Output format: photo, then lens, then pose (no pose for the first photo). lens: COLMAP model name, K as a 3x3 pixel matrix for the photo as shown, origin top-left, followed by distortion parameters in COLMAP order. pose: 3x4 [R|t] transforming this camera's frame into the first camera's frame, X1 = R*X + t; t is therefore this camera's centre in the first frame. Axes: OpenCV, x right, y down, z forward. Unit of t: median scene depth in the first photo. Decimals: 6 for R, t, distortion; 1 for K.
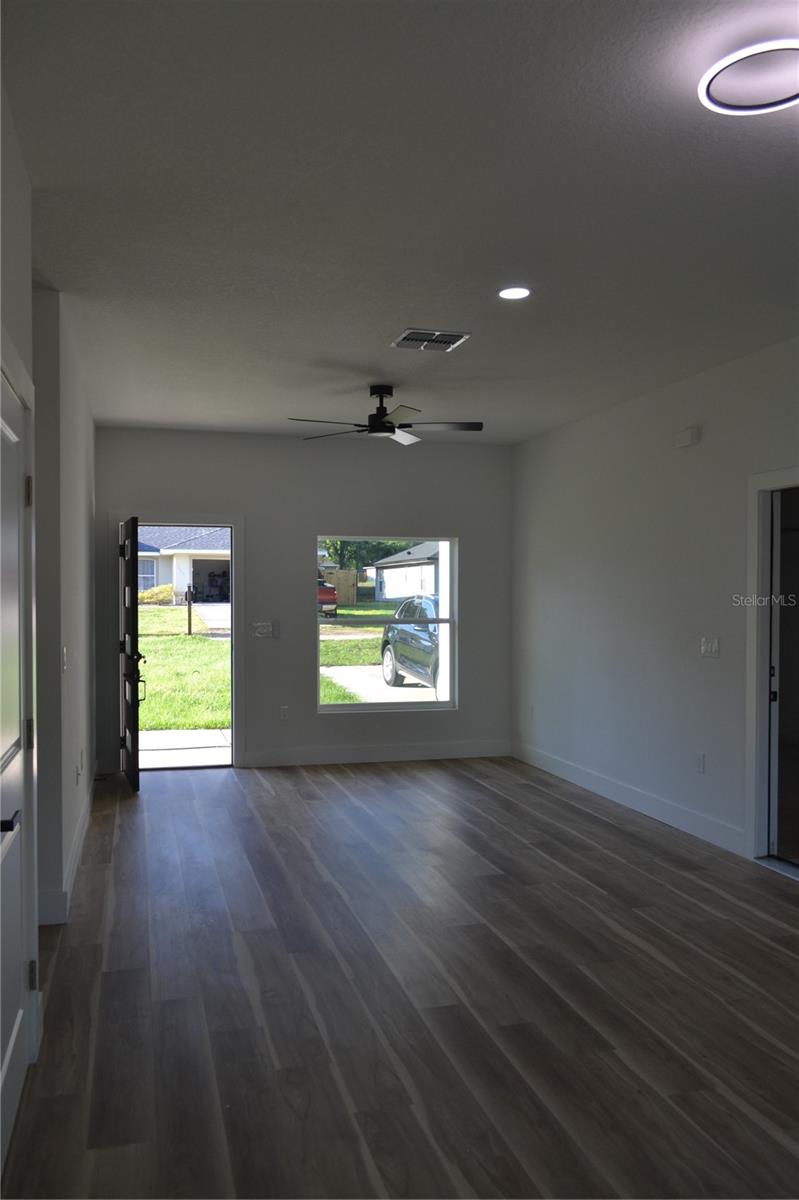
lens RADIAL K [[953.2, 0, 399.5], [0, 953.2, 600.0], [0, 0, 1]] dist [-0.009358, -0.002550]
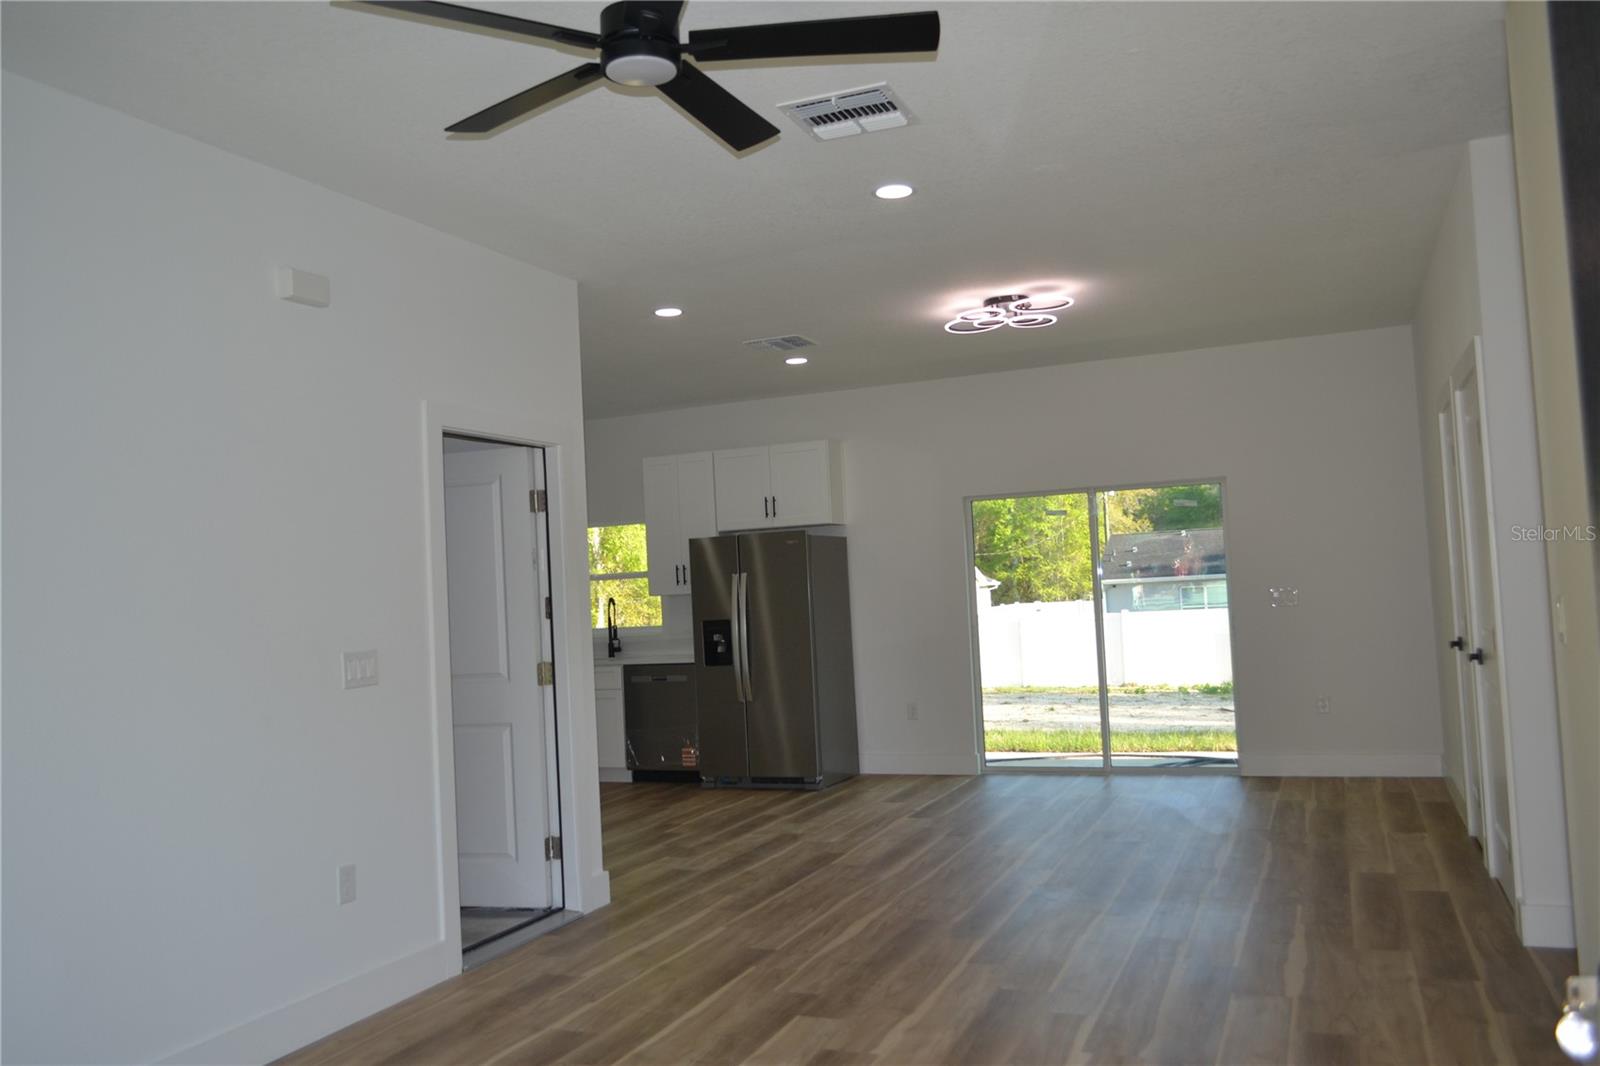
lens RADIAL K [[1271.0, 0, 800.0], [0, 1271.0, 533.0], [0, 0, 1]] dist [-0.009358, -0.002550]
pose [[-0.783873, 0.068218, 0.617163, -0.452924], [0.055742, 0.997664, -0.039478, 0.016848], [-0.618415, 0.003457, -0.785844, 1.816420]]
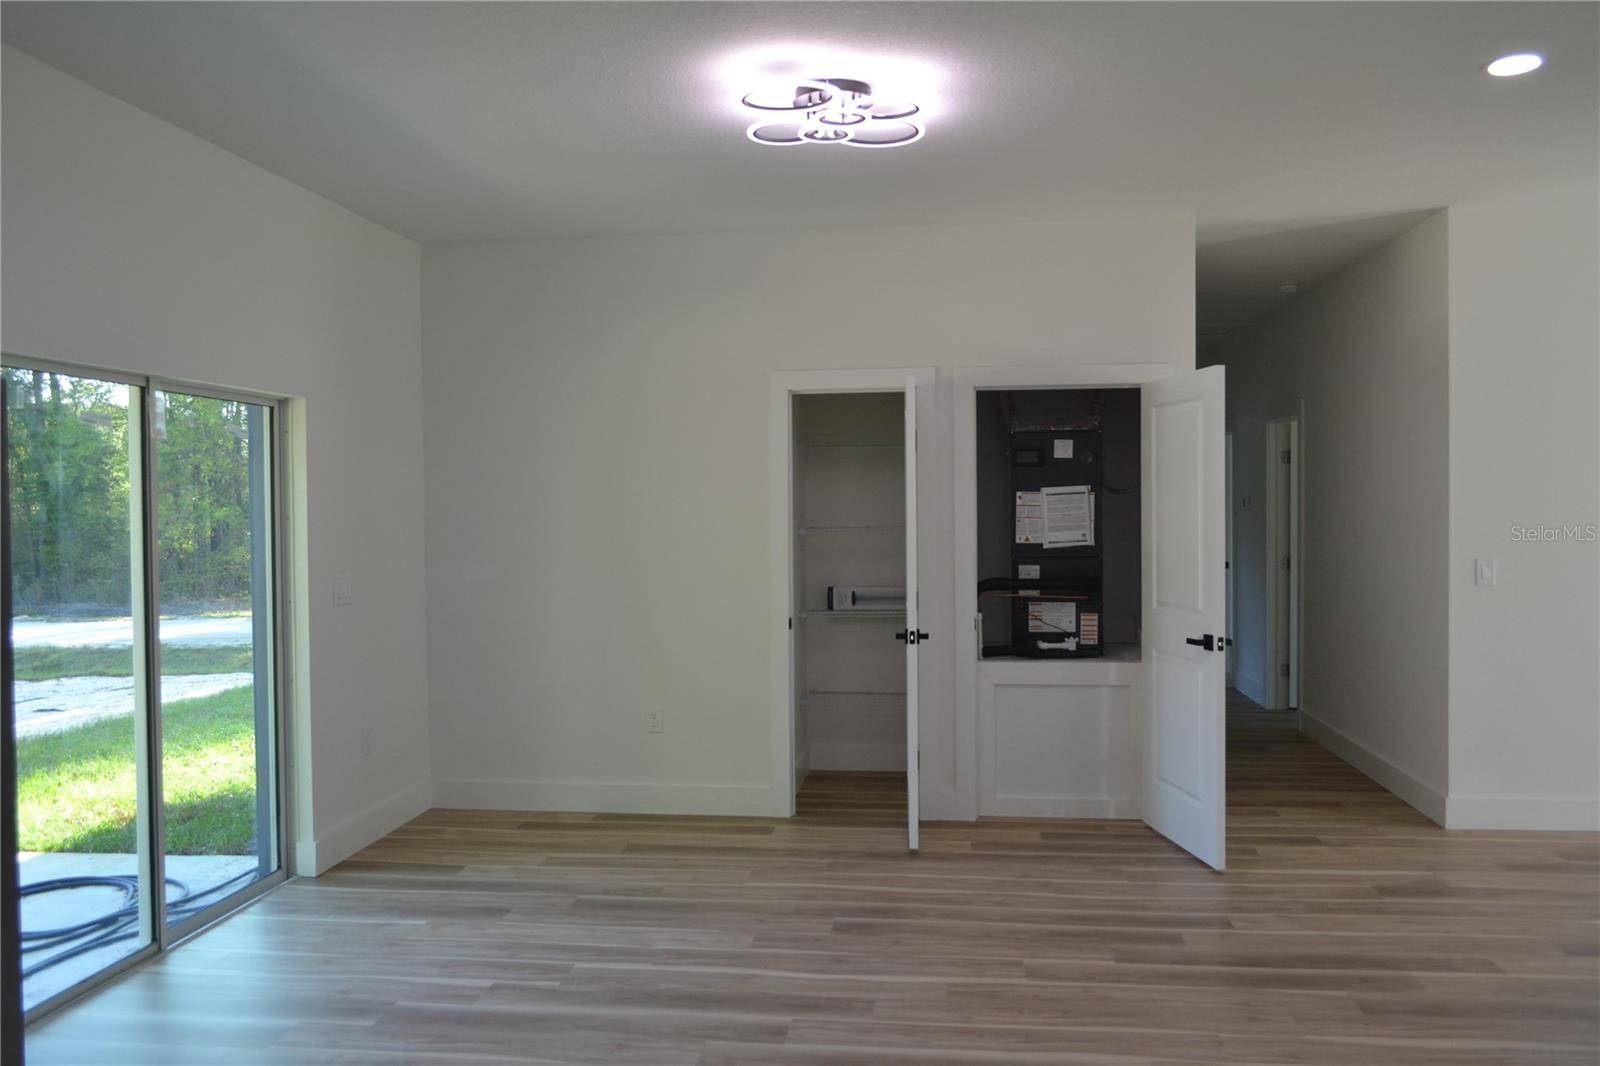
lens RADIAL K [[1271.0, 0, 800.0], [0, 1271.0, 533.0], [0, 0, 1]] dist [-0.009358, -0.002550]
pose [[-0.398552, 0.021848, -0.916885, 1.091065], [0.006015, 0.999757, 0.021209, -0.010547], [0.917126, 0.002938, -0.398587, 0.843153]]
